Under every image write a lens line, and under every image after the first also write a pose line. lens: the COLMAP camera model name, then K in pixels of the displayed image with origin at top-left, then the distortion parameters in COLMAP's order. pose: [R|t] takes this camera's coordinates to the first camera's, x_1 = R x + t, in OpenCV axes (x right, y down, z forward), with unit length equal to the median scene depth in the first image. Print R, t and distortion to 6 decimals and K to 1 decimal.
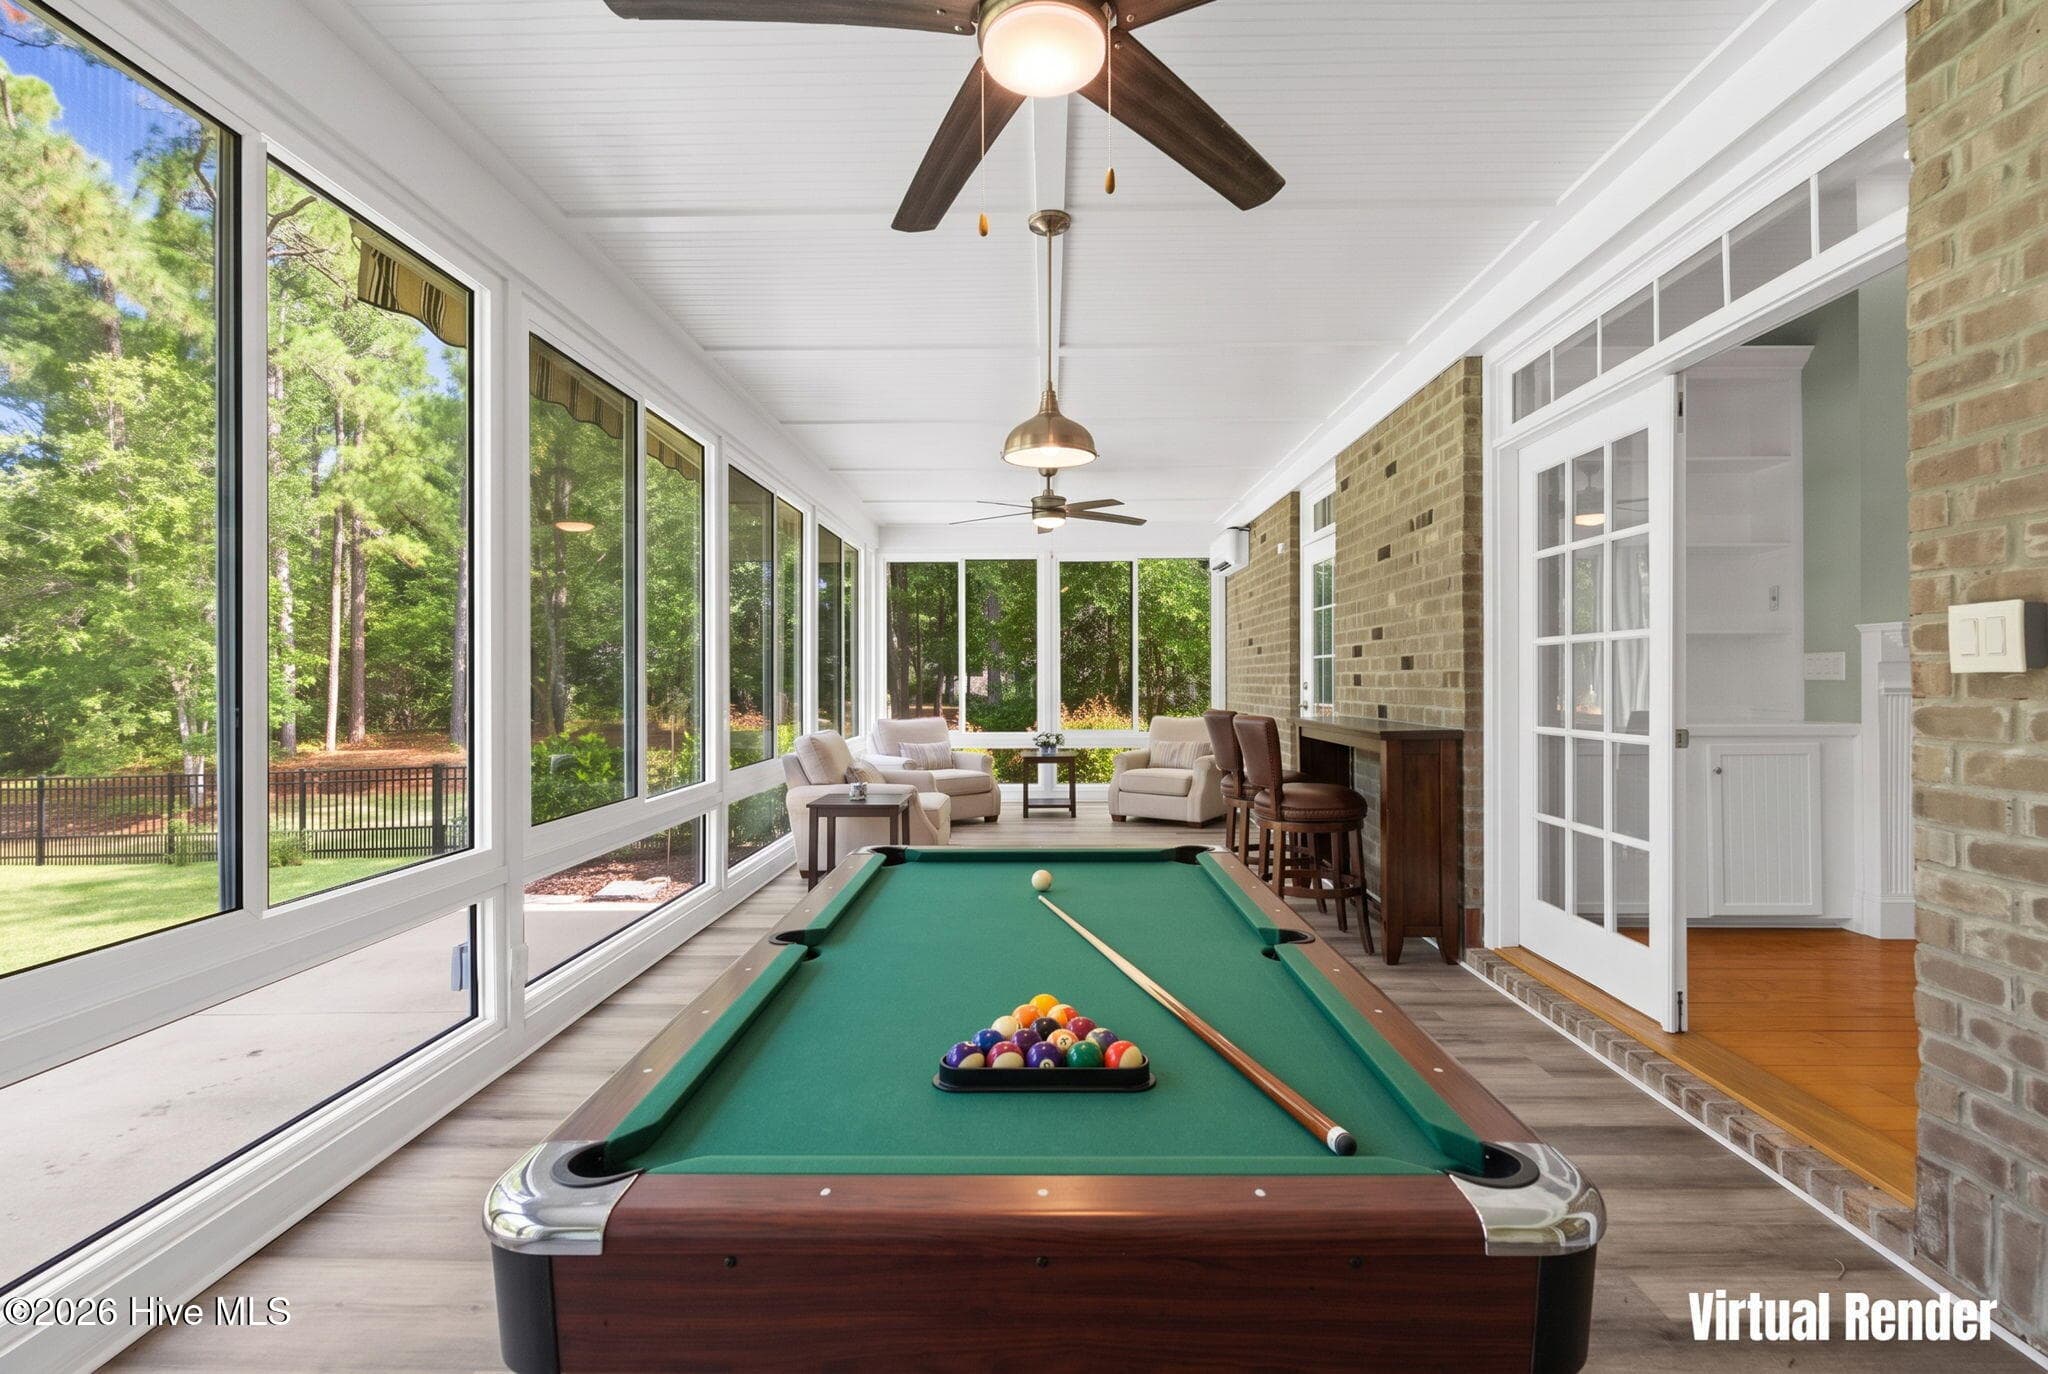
lens RADIAL K [[912.3, 0, 1044.8], [0, 912.3, 684.8], [0, 0, 1]] dist [-0.006799, -0.000319]
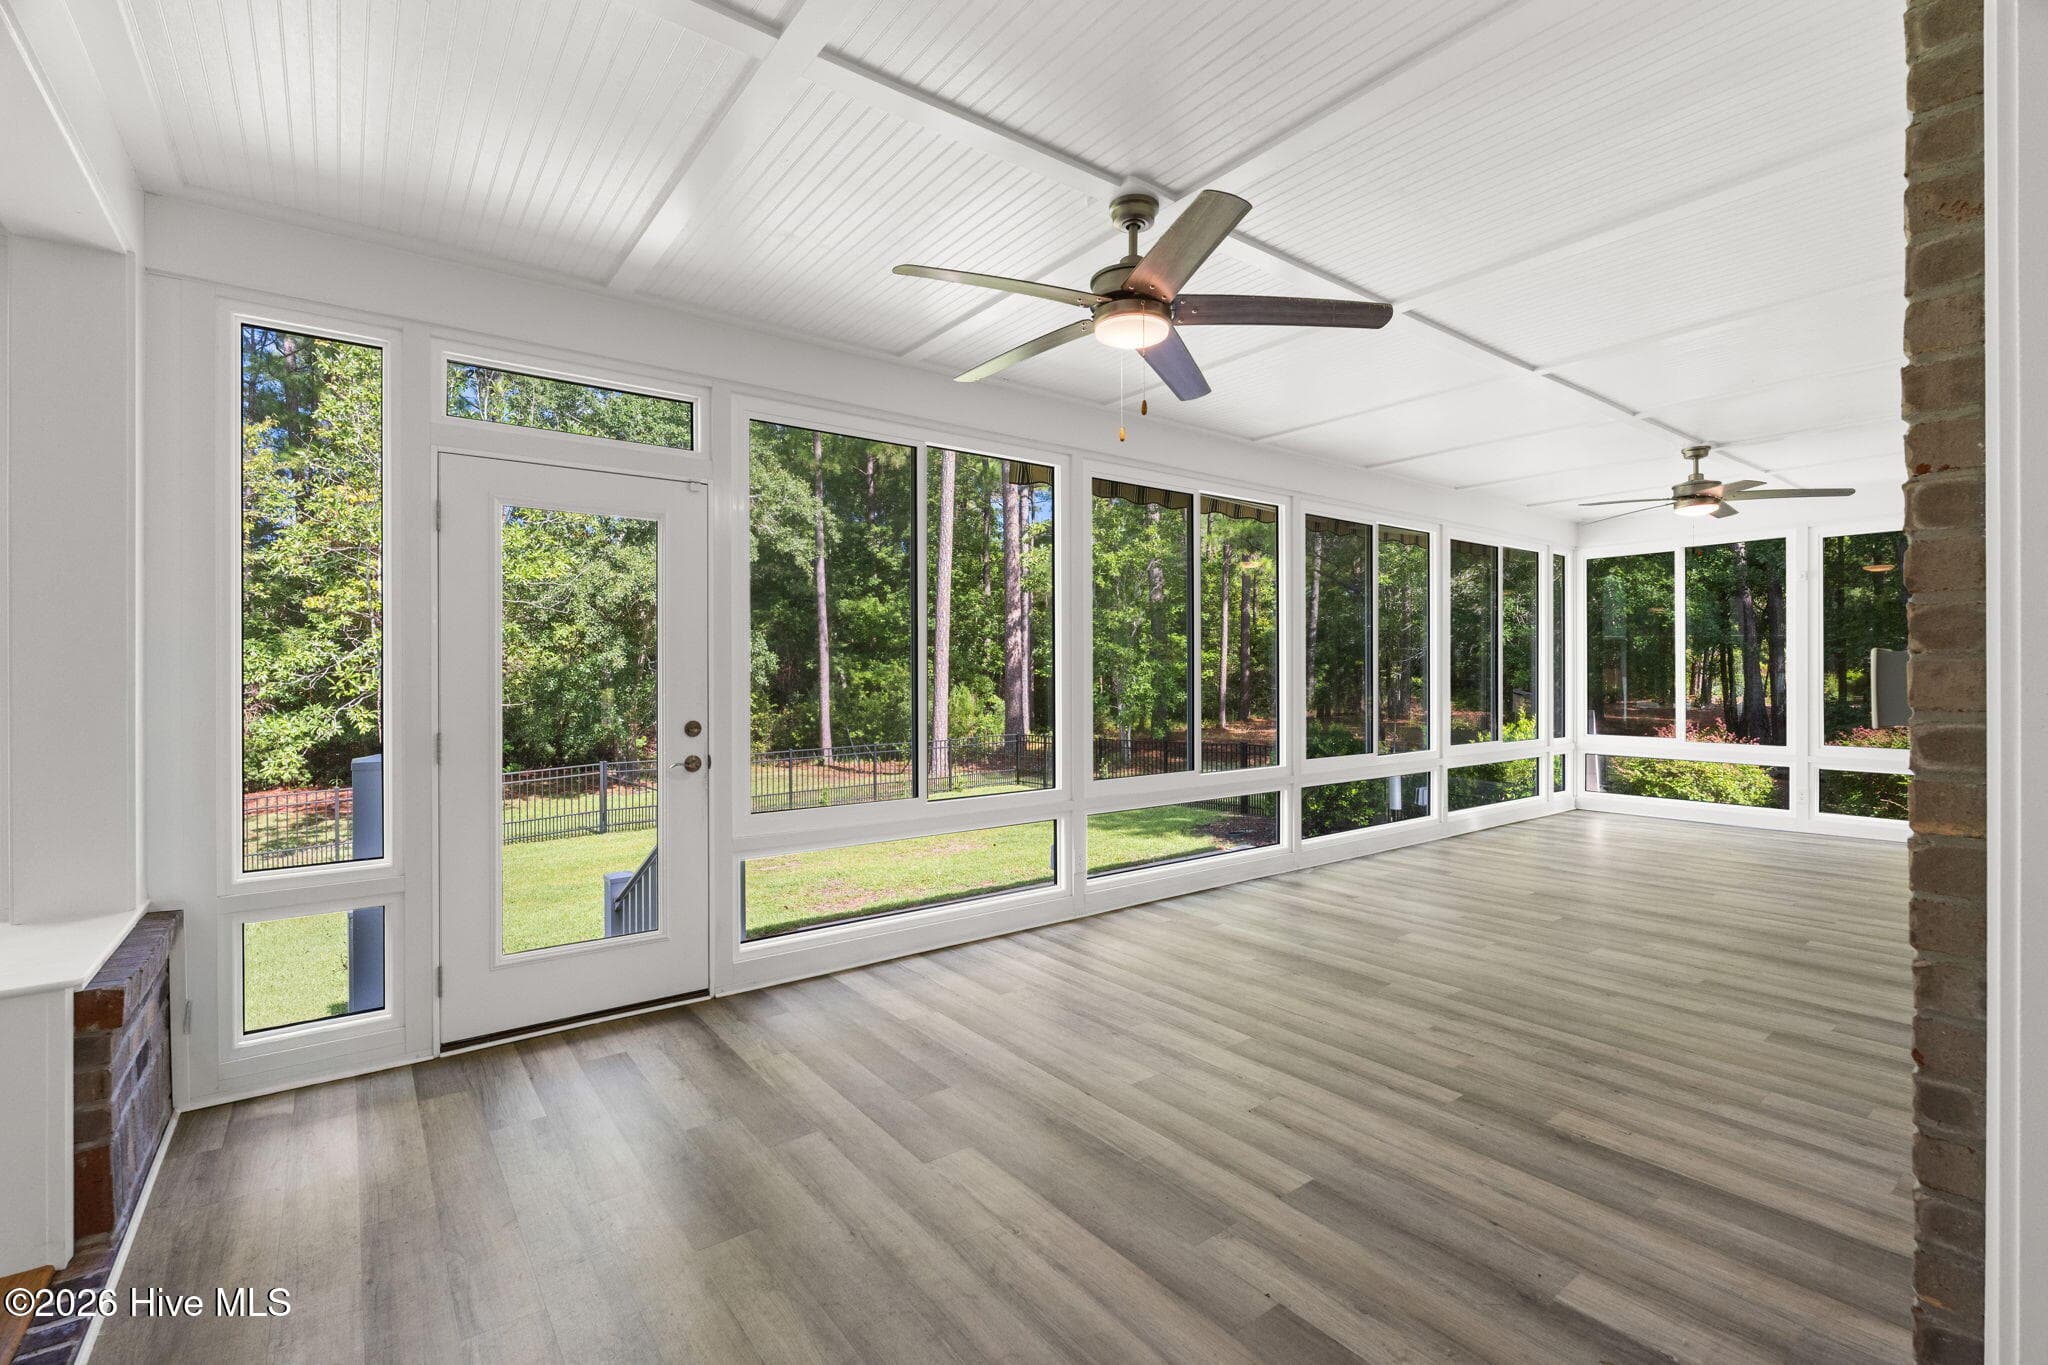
lens RADIAL K [[912.3, 0, 1044.8], [0, 912.3, 680.3], [0, 0, 1]] dist [-0.006799, -0.000319]
pose [[0.616474, 0.012257, -0.787280, 0.494610], [-0.007902, 0.999925, 0.009381, -0.027643], [0.787336, 0.000438, 0.616524, -0.060892]]
